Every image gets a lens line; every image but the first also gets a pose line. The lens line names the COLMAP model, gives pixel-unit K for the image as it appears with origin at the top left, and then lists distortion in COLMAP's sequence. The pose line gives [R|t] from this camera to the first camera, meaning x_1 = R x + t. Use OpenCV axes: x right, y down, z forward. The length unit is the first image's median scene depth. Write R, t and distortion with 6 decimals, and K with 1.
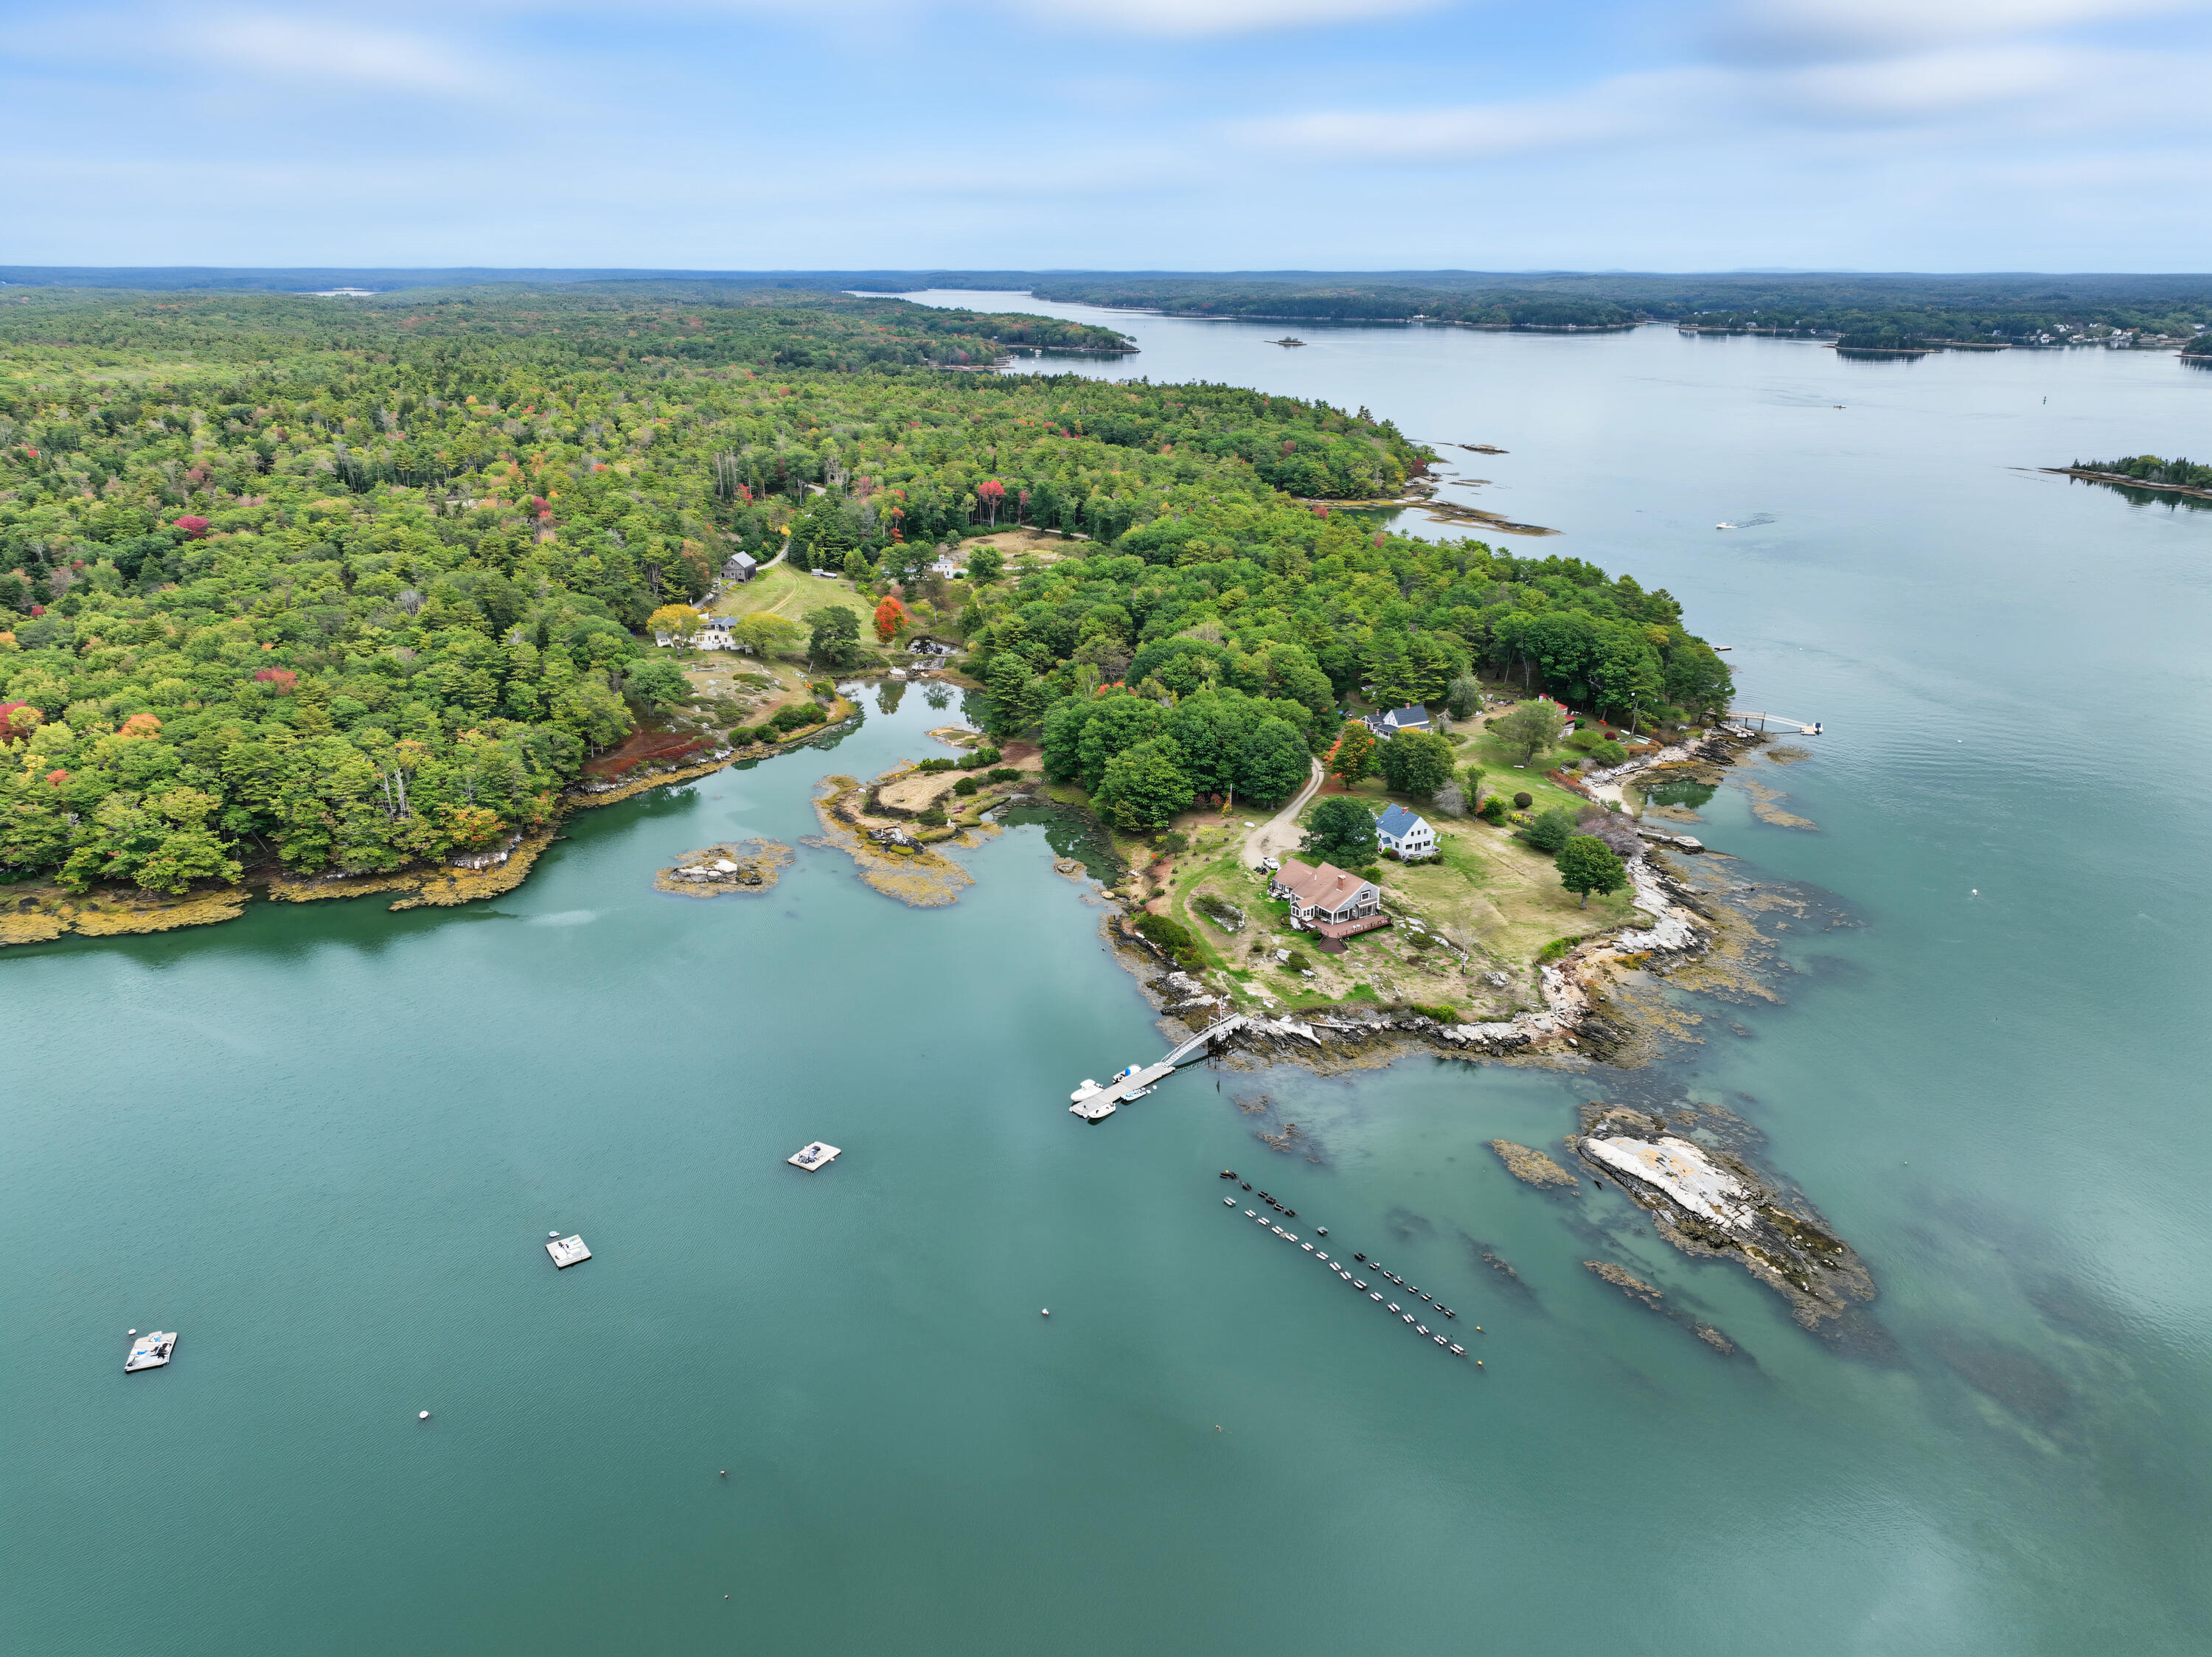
lens RADIAL K [[1560.0, 0, 1106.0], [0, 1560.0, 828.5], [0, 0, 1]] dist [0.000153, 0.016279]
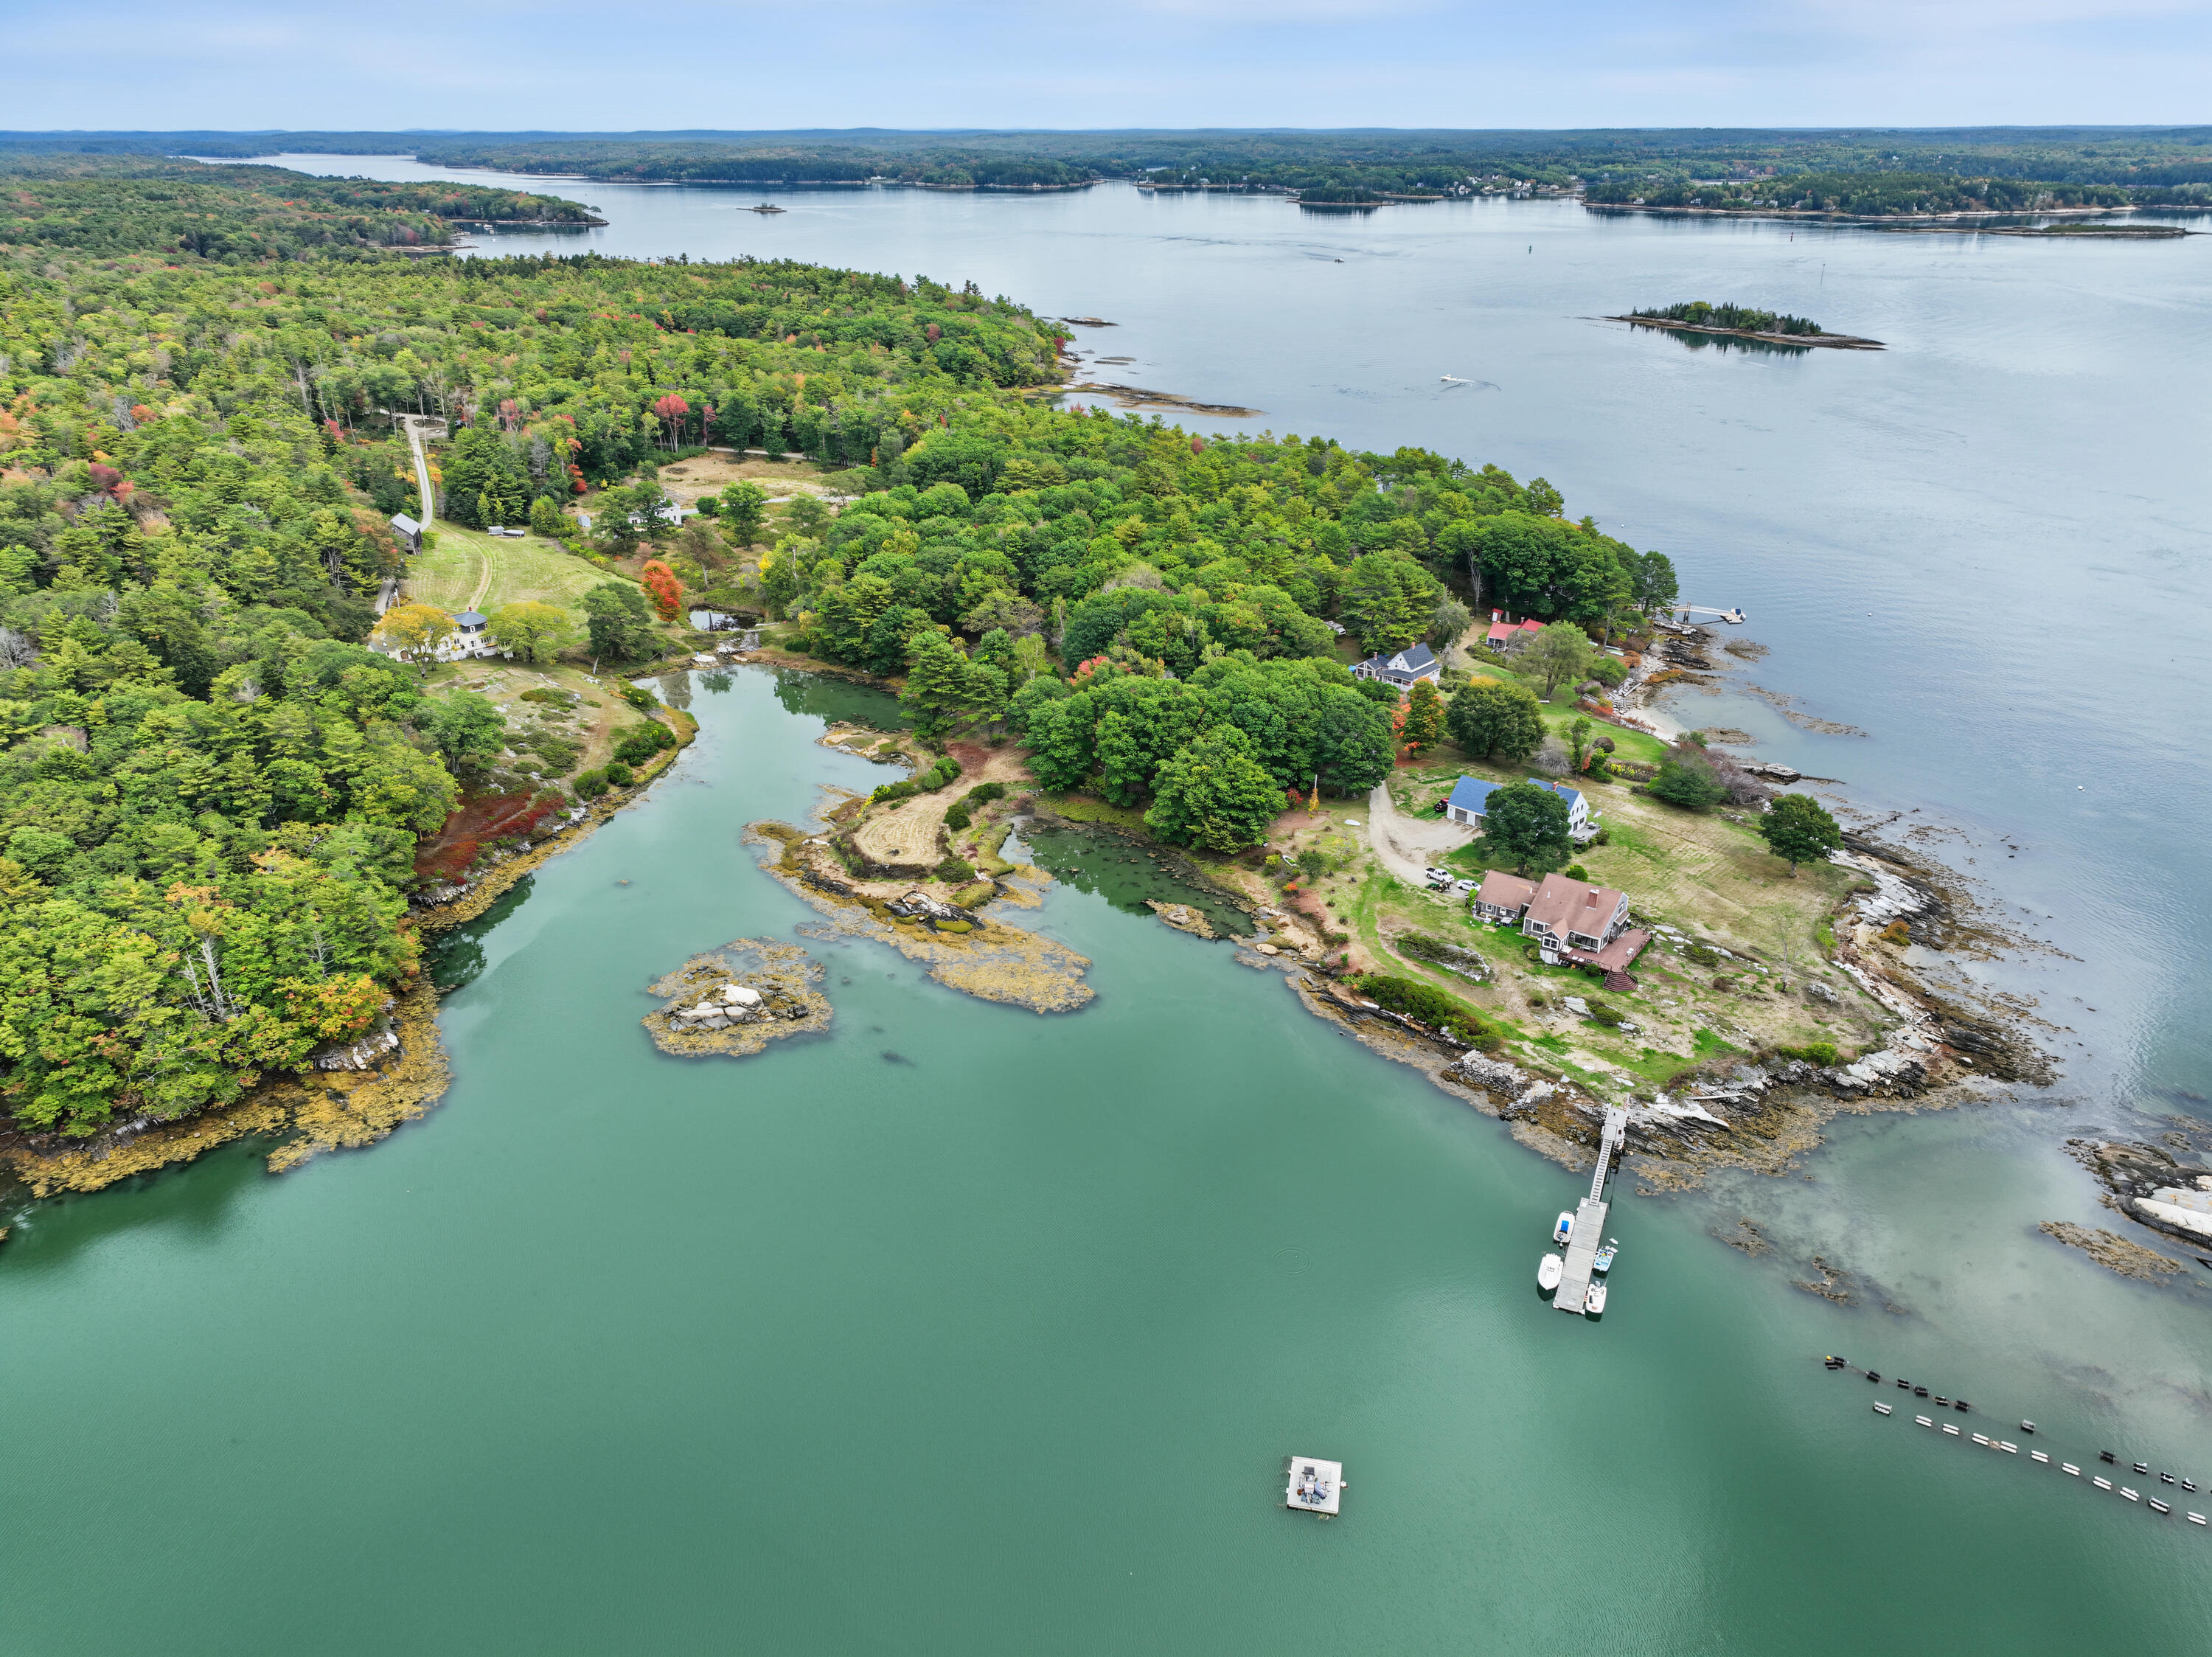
lens RADIAL K [[1560.0, 0, 1106.0], [0, 1560.0, 828.5], [0, 0, 1]] dist [0.000153, 0.016279]
pose [[0.937529, -0.148838, 0.314463, -0.240303], [0.123971, 0.987457, 0.097770, -0.079945], [-0.325071, -0.052678, 0.944221, 0.222845]]
